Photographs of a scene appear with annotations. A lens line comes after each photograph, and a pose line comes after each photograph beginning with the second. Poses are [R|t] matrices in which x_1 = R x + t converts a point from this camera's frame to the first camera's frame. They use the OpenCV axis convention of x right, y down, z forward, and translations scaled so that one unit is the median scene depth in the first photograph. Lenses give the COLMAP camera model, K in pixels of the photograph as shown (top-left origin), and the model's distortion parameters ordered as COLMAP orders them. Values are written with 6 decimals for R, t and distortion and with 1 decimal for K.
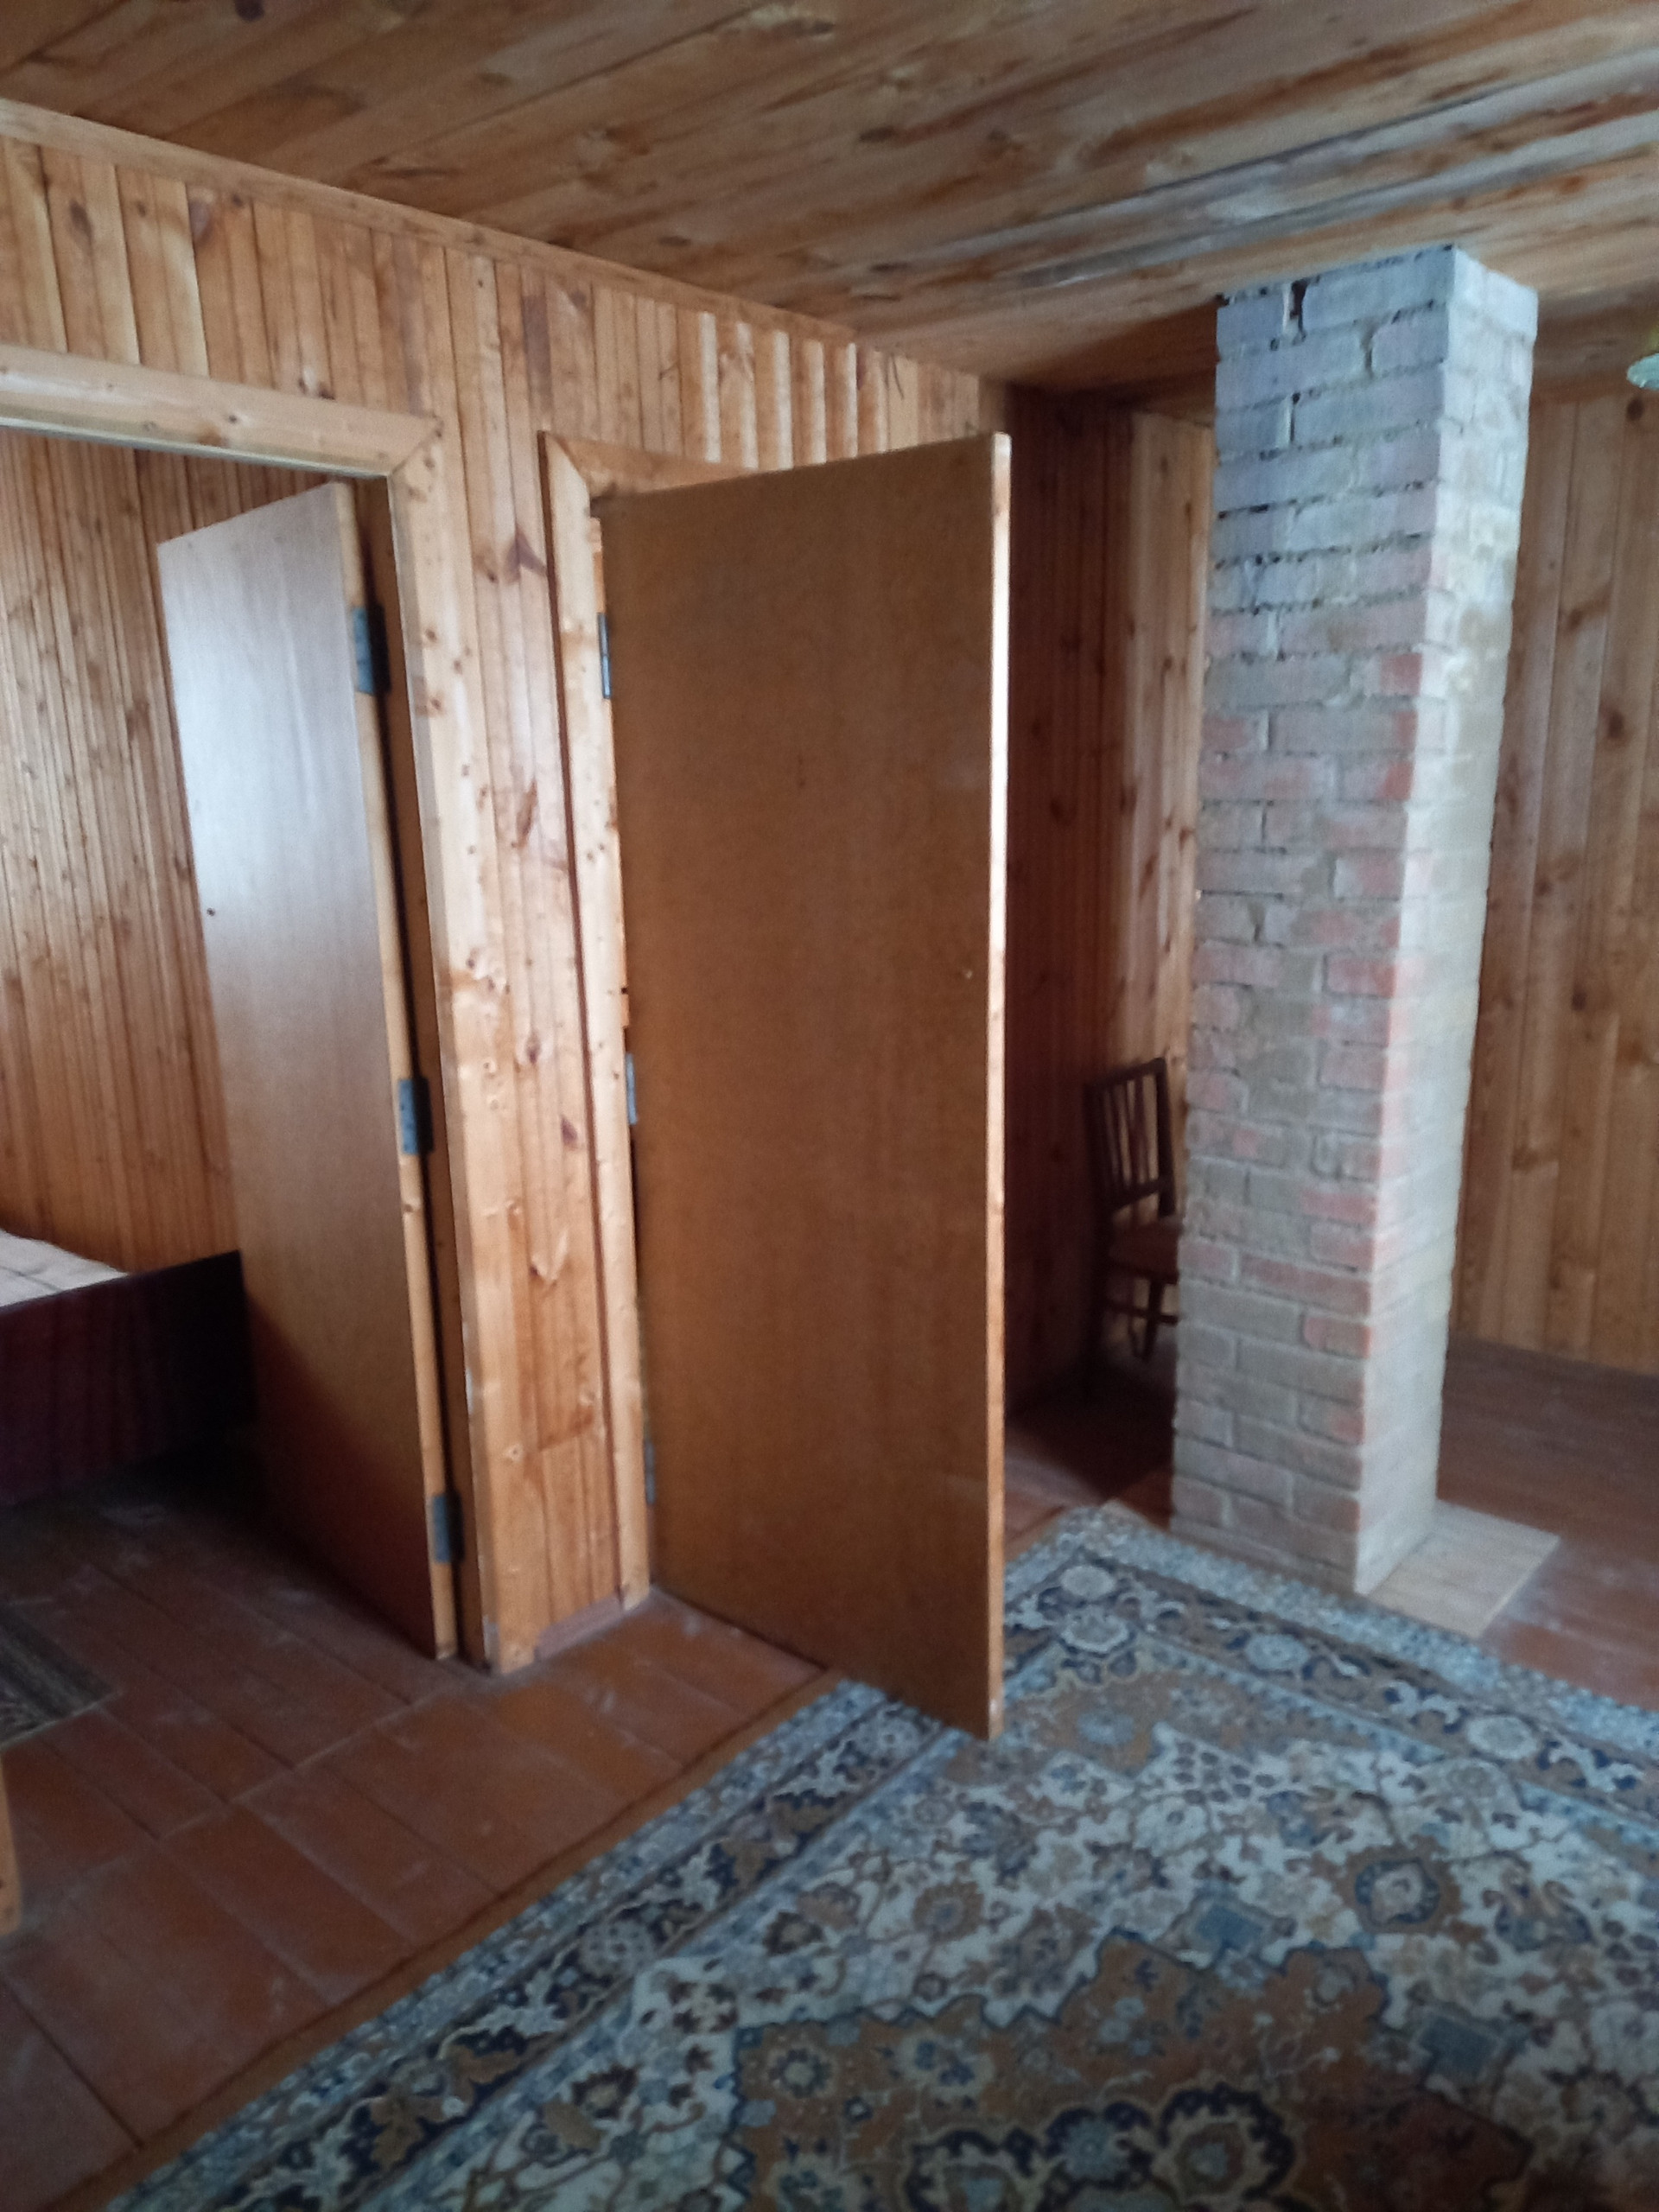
lens RADIAL K [[1582.4, 0, 825.7], [0, 1582.4, 1113.8], [0, 0, 1]] dist [0.106565, -0.079708]
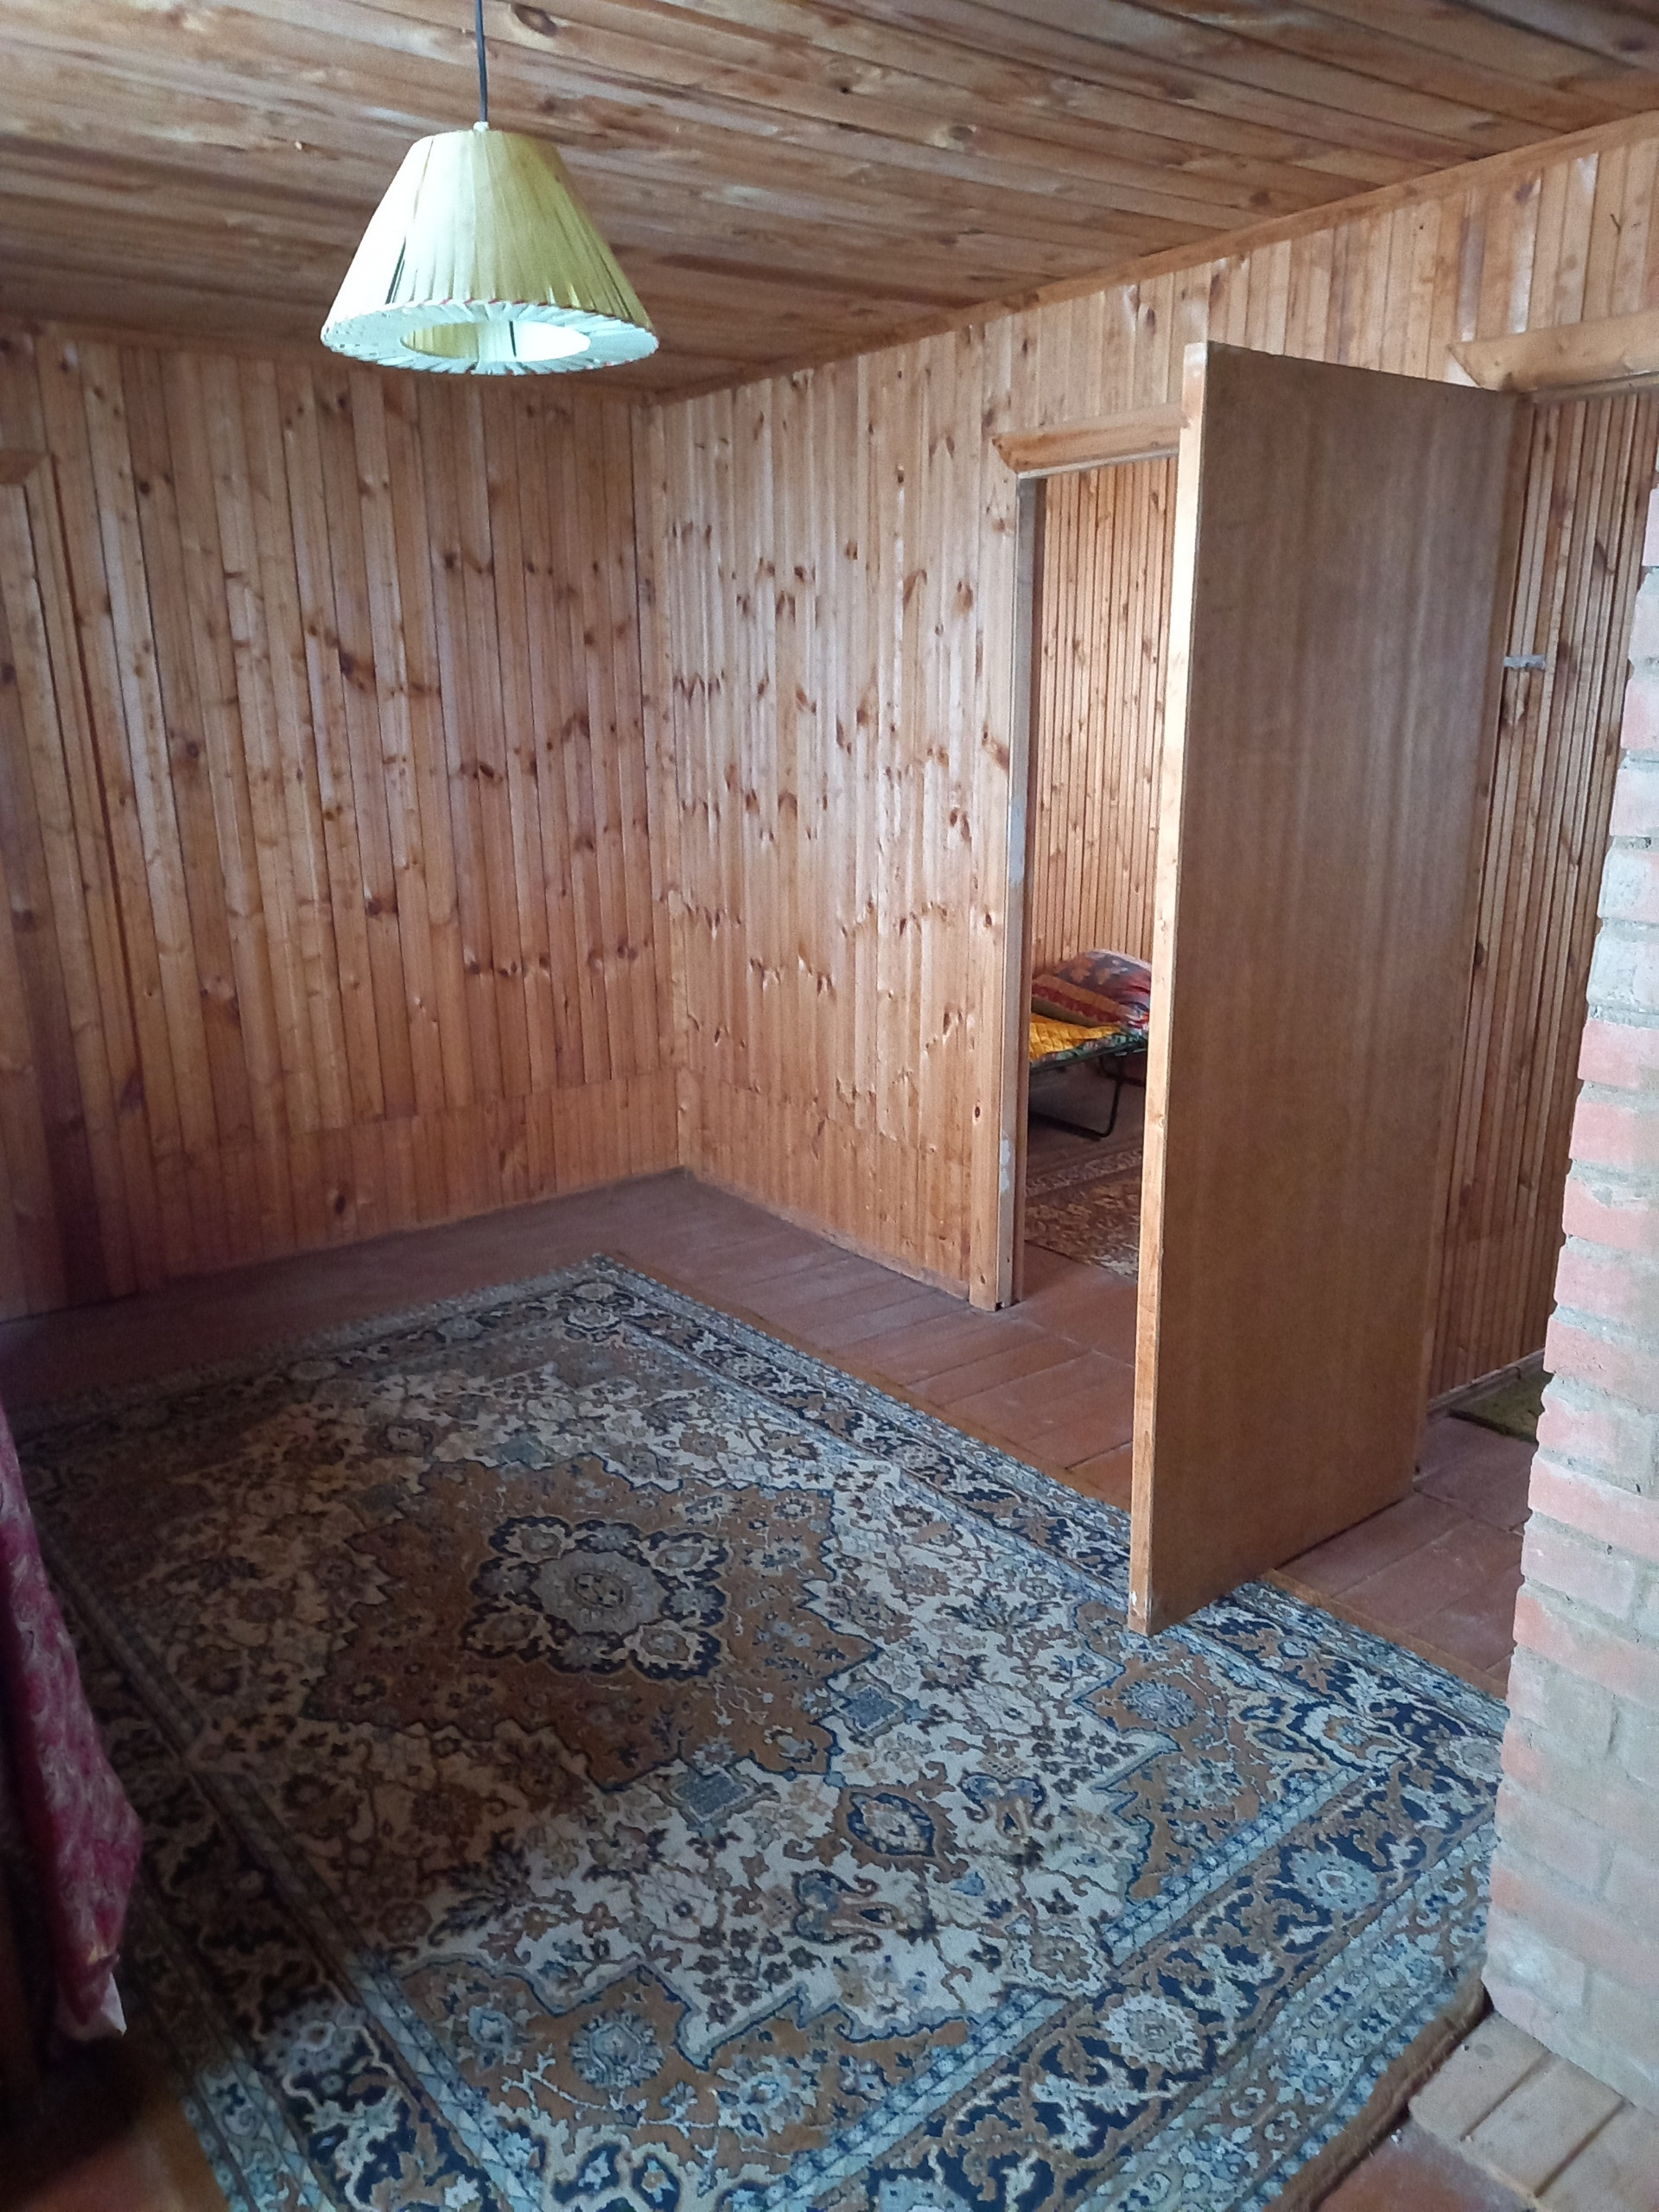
lens RADIAL K [[1582.4, 0, 825.7], [0, 1582.4, 1113.8], [0, 0, 1]] dist [0.106565, -0.079708]
pose [[-0.172099, 0.279084, -0.944719, 1.182497], [-0.206071, 0.927609, 0.311569, -0.233757], [0.963284, 0.248300, -0.102130, 0.956958]]
